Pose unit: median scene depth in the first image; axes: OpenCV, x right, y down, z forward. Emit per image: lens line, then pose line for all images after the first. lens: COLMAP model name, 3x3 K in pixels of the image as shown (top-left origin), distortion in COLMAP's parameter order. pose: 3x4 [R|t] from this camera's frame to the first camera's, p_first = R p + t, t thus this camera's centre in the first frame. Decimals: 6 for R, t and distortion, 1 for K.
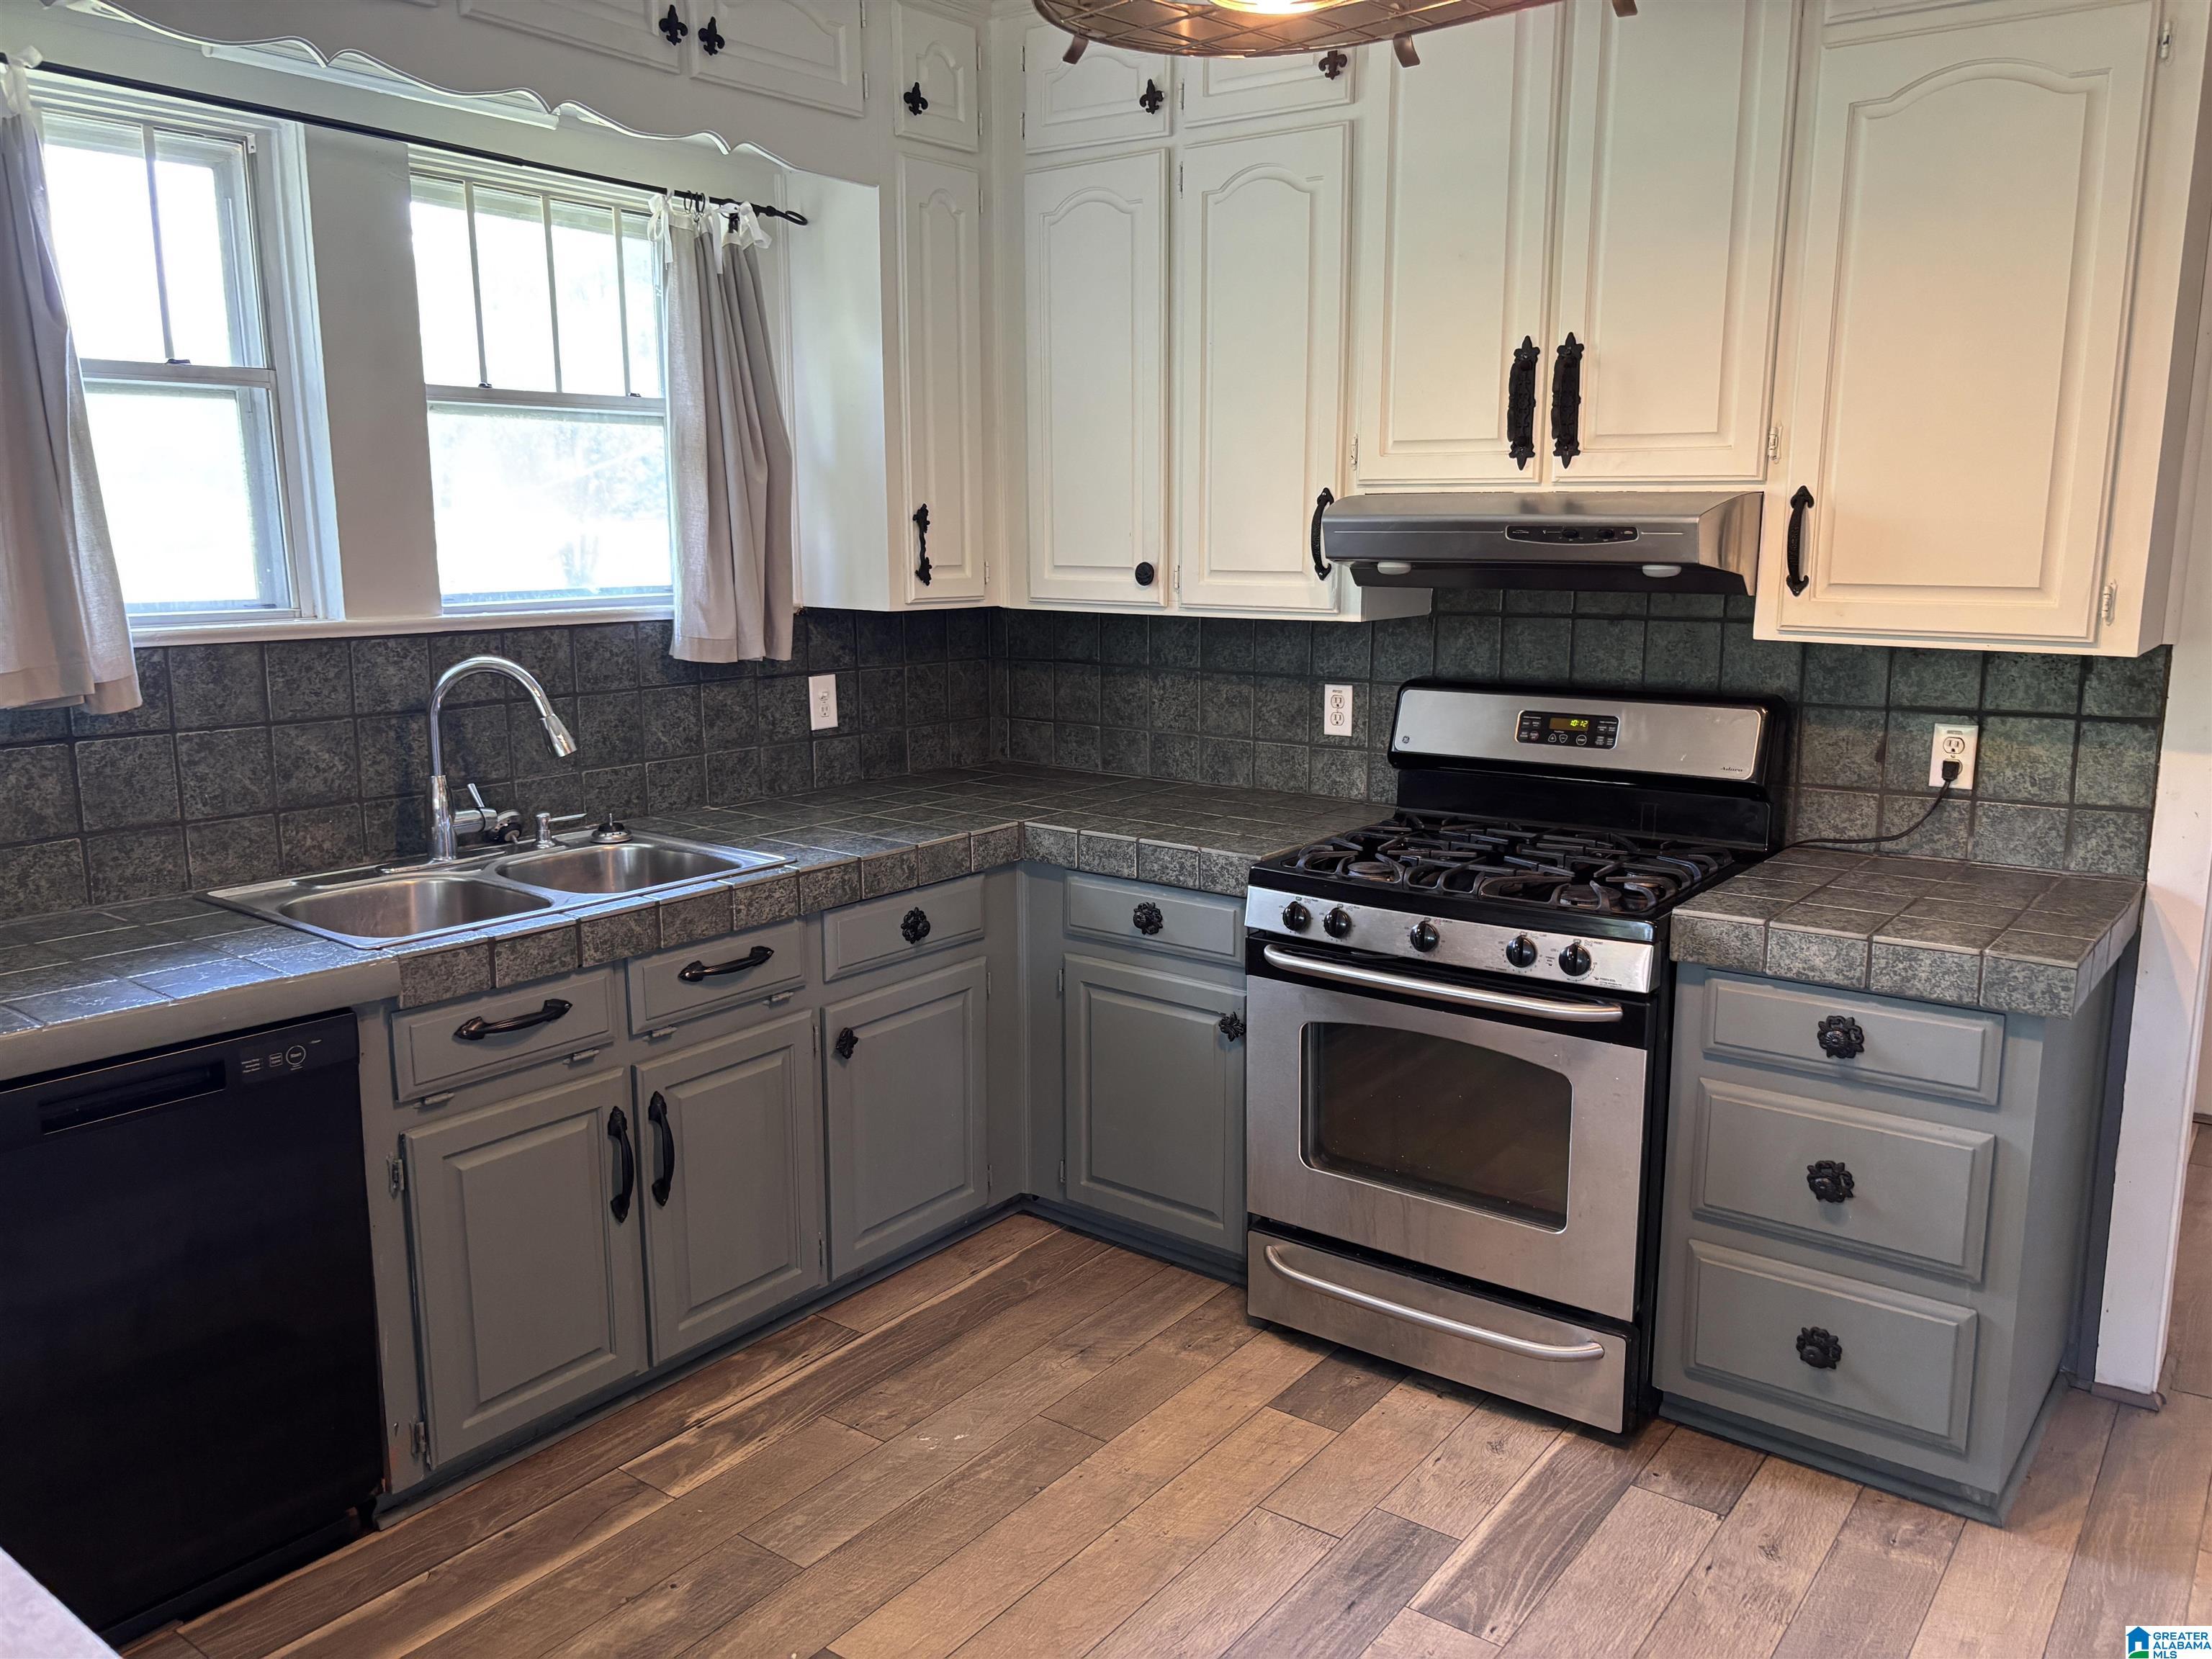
lens RADIAL K [[1689.1, 0, 1121.0], [0, 1689.1, 836.9], [0, 0, 1]] dist [0.035292, -0.044487]
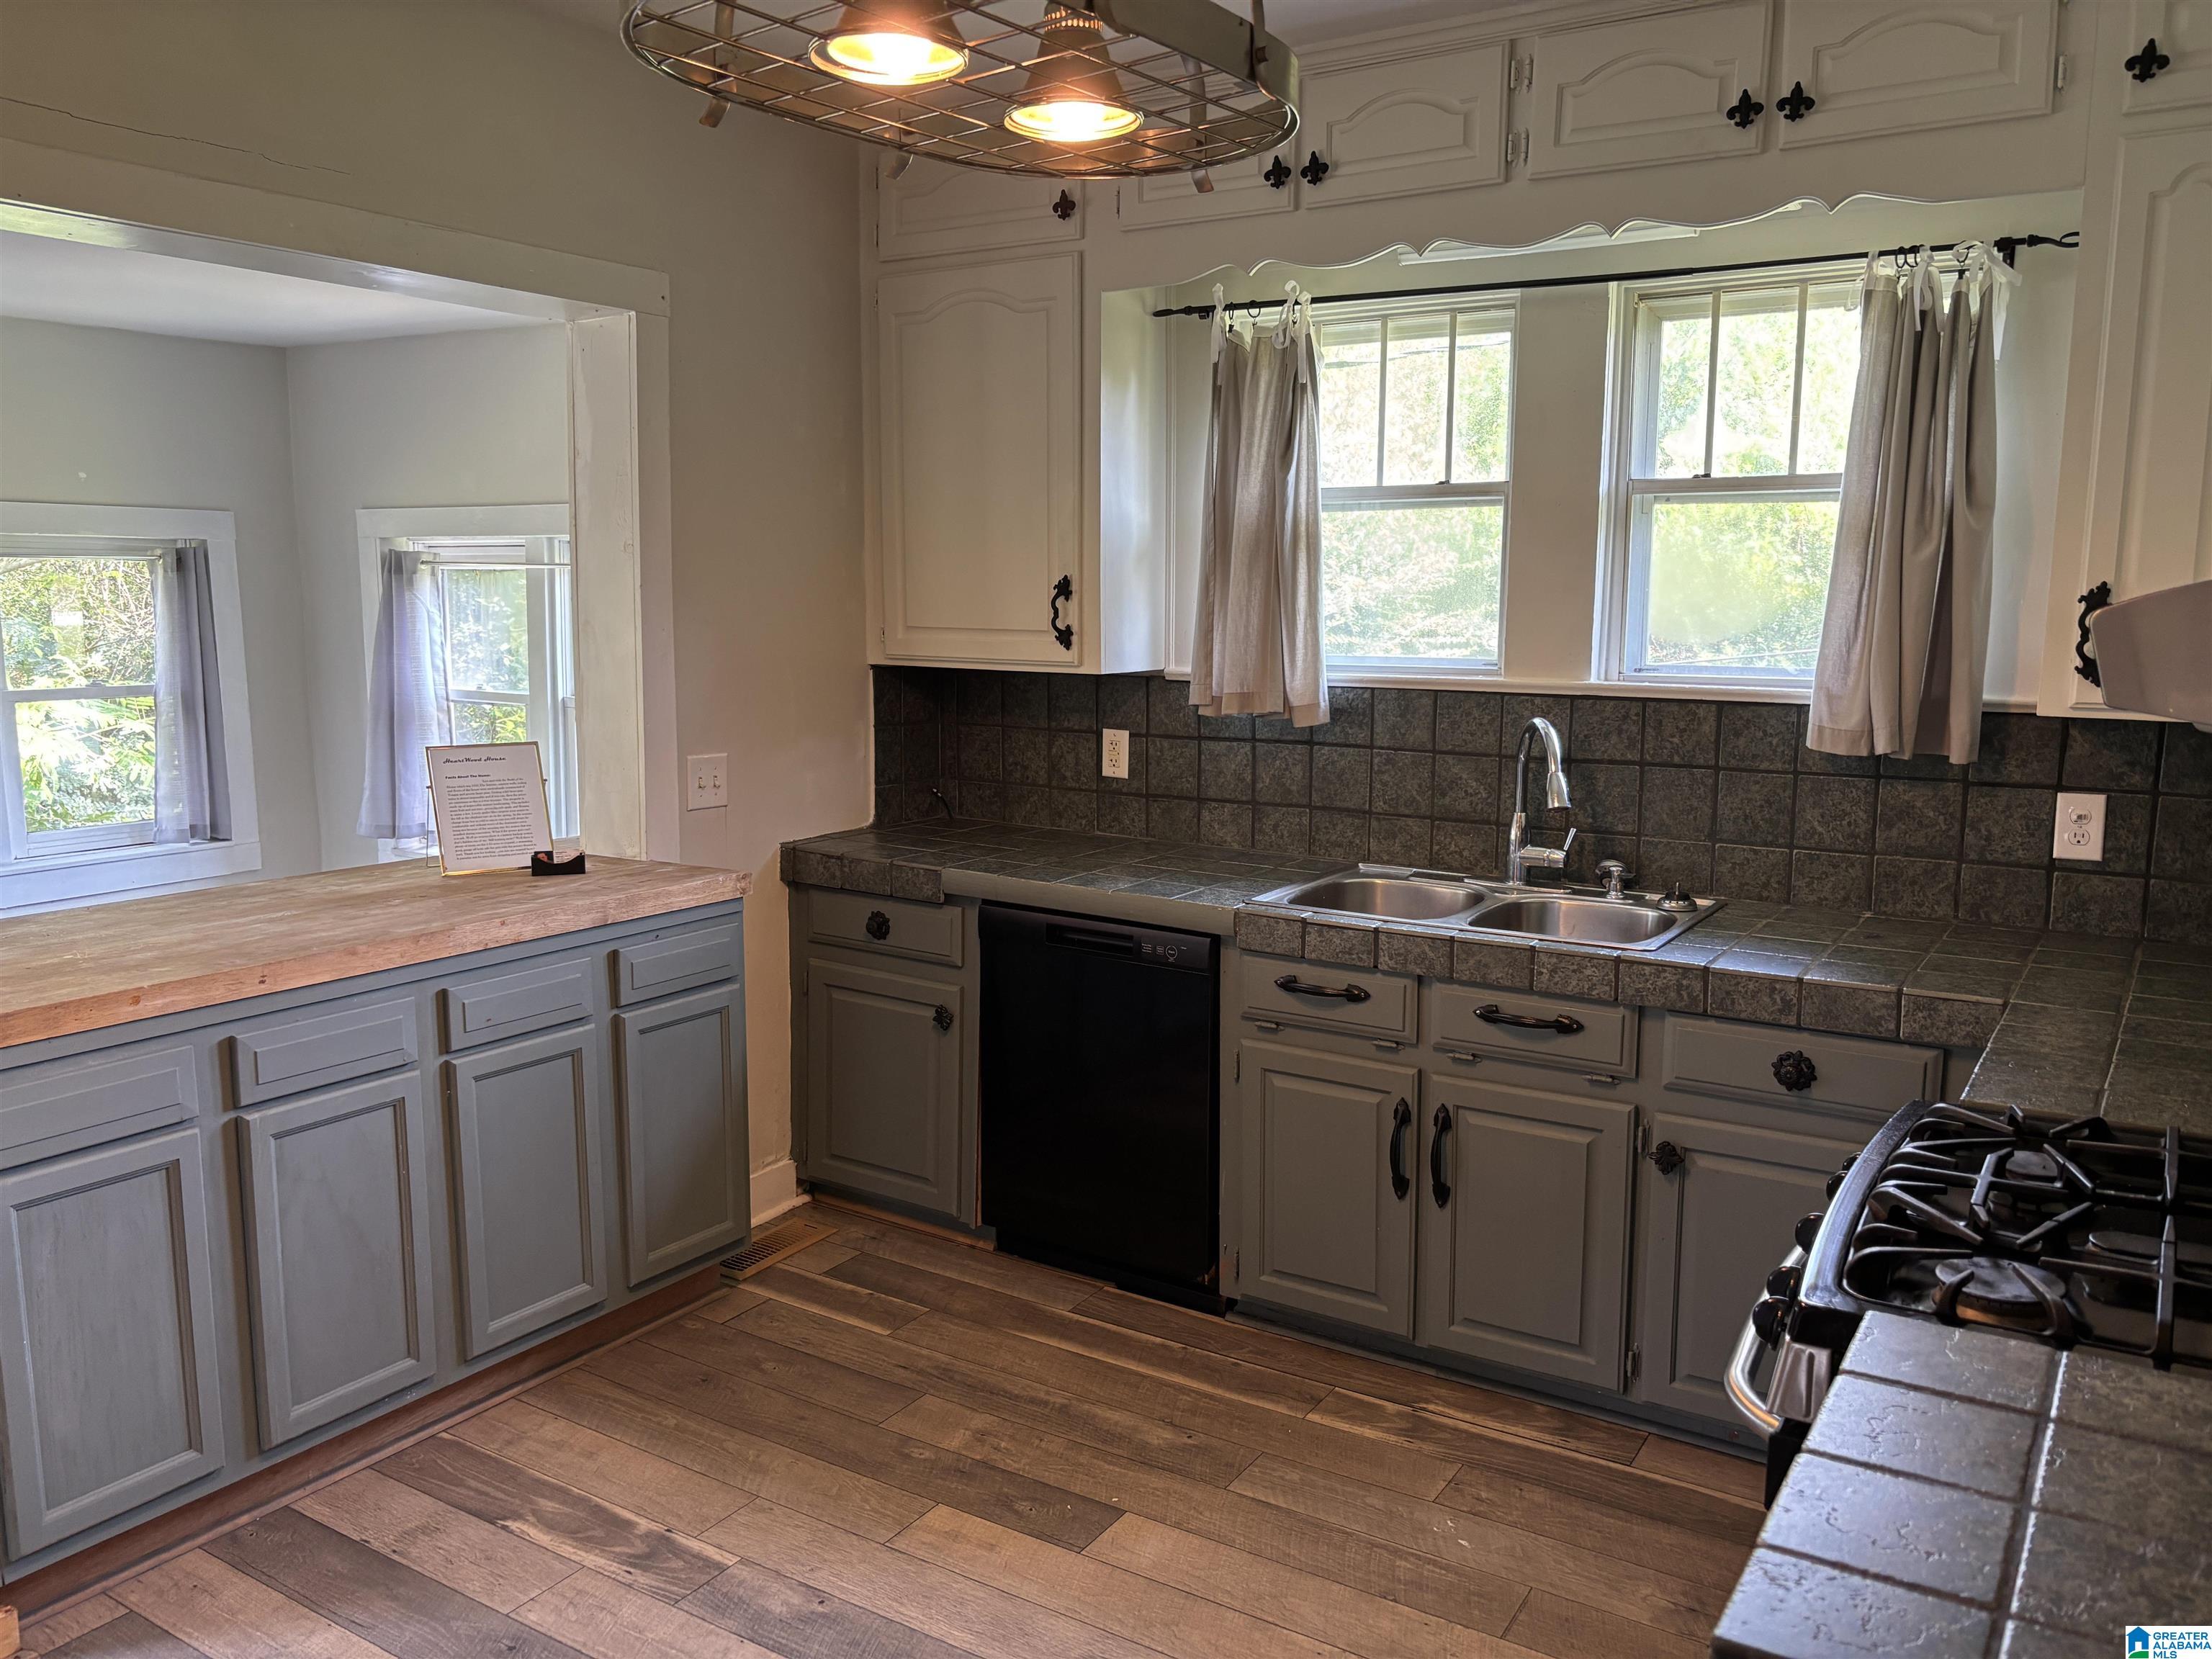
lens RADIAL K [[1689.1, 0, 1115.6], [0, 1689.1, 838.5], [0, 0, 1]] dist [0.035292, -0.044487]
pose [[0.082485, 0.146609, -0.985749, 0.741835], [-0.189028, 0.973466, 0.128965, -0.117516], [0.978501, 0.175696, 0.108009, 0.597061]]
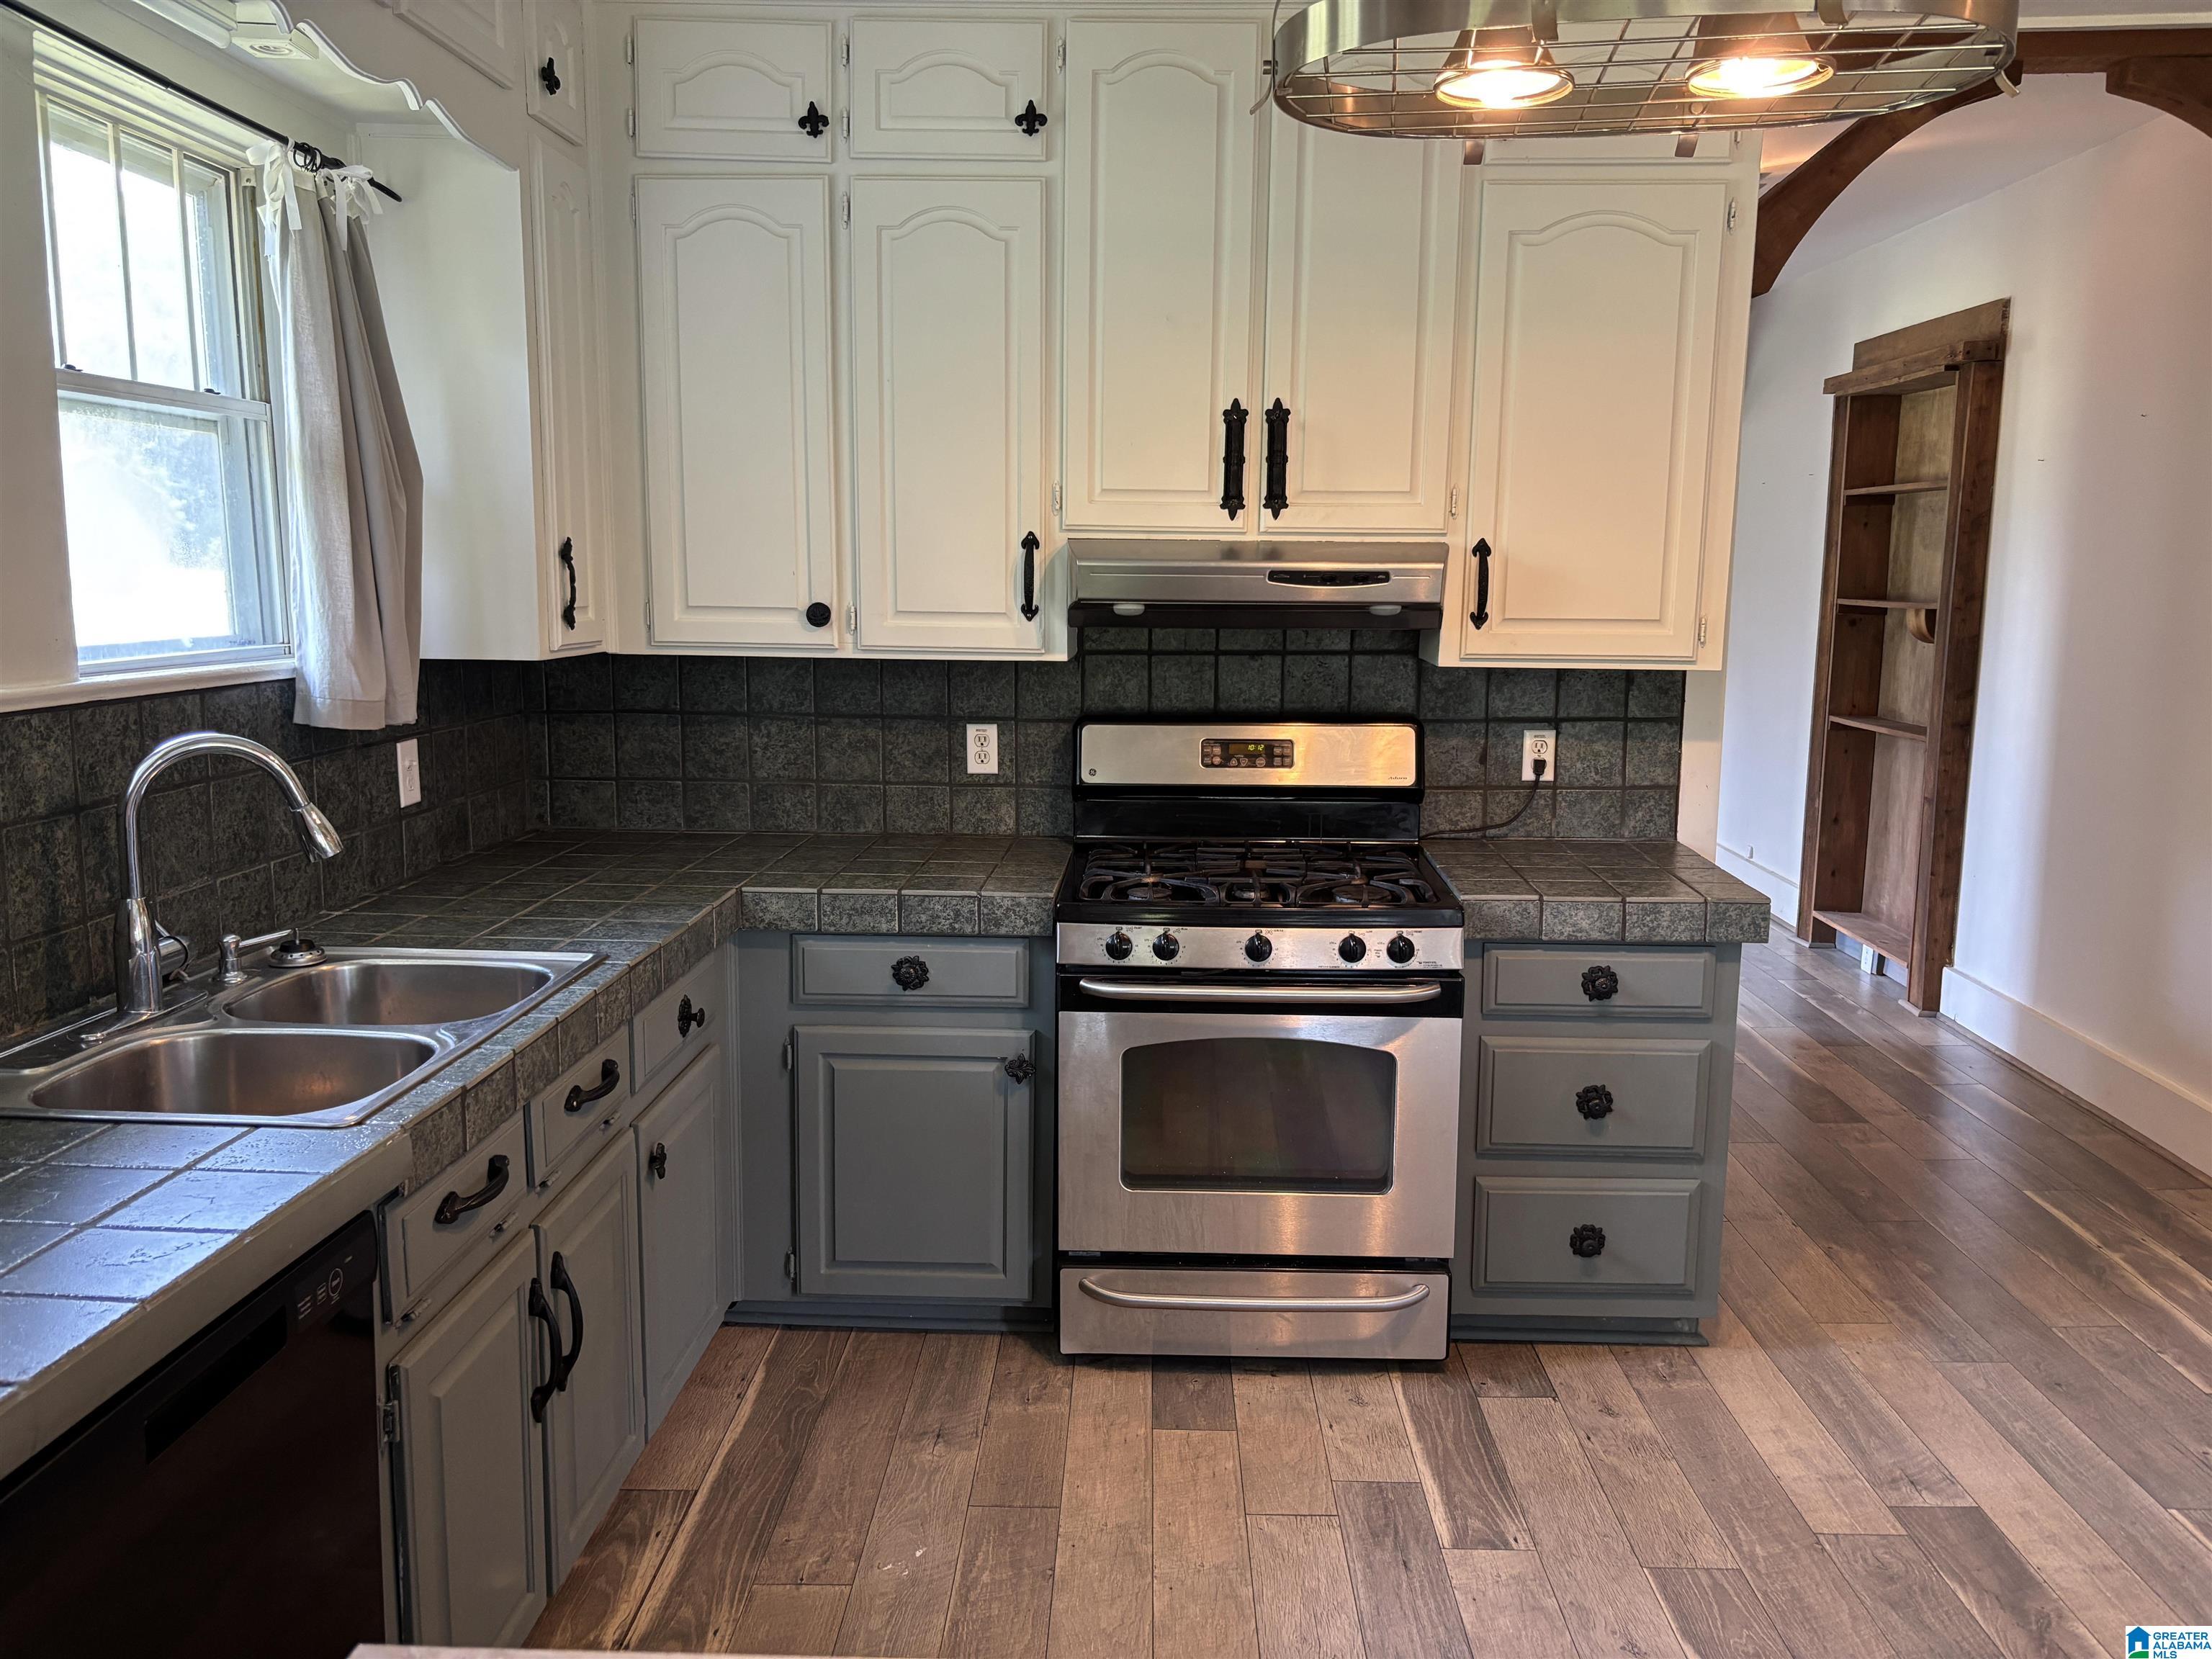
lens RADIAL K [[1689.1, 0, 1124.5], [0, 1689.1, 828.3], [0, 0, 1]] dist [0.035292, -0.044487]
pose [[0.813550, -0.080642, 0.575876, -0.475008], [0.097437, 0.995240, 0.001716, -0.025586], [-0.573274, 0.054716, 0.817535, 0.155901]]
